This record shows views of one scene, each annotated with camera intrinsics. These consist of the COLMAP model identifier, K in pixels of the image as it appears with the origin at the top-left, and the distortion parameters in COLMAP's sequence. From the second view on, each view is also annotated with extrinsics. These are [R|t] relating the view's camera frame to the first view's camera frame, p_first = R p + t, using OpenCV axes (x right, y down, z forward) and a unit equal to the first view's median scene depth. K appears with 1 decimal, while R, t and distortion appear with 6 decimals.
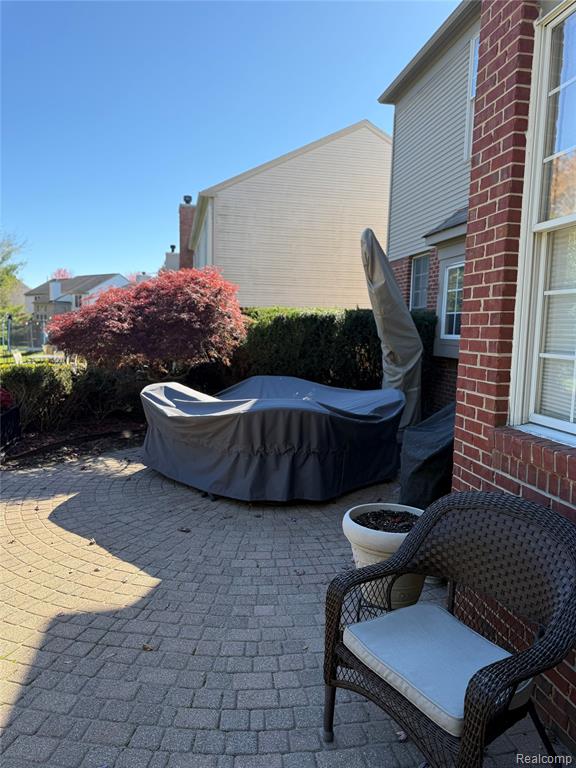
lens RADIAL K [[539.4, 0, 288.0], [0, 539.4, 384.0], [0, 0, 1]] dist [0.156231, -0.196356]
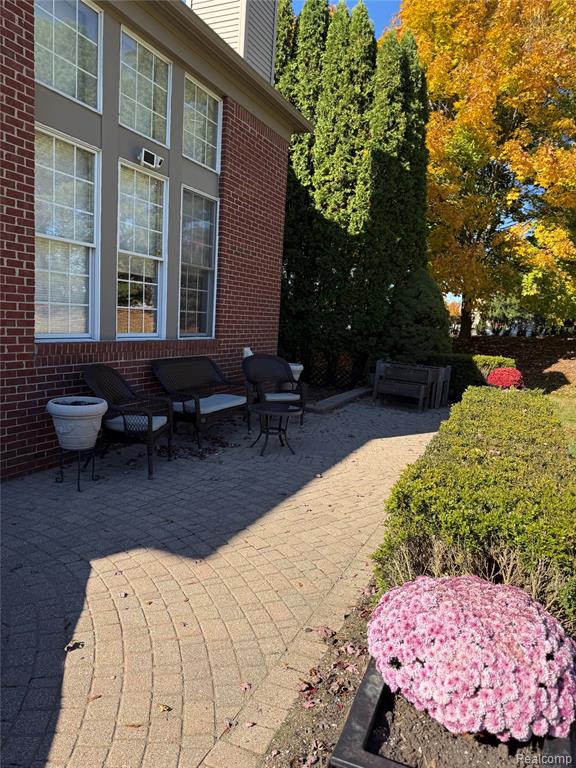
lens RADIAL K [[539.4, 0, 288.0], [0, 539.4, 384.0], [0, 0, 1]] dist [0.156231, -0.196356]
pose [[-0.829661, -0.146744, 0.538636, -0.976966], [-0.032666, 0.975943, 0.215567, -0.158383], [-0.557311, 0.161252, -0.814495, 1.534889]]
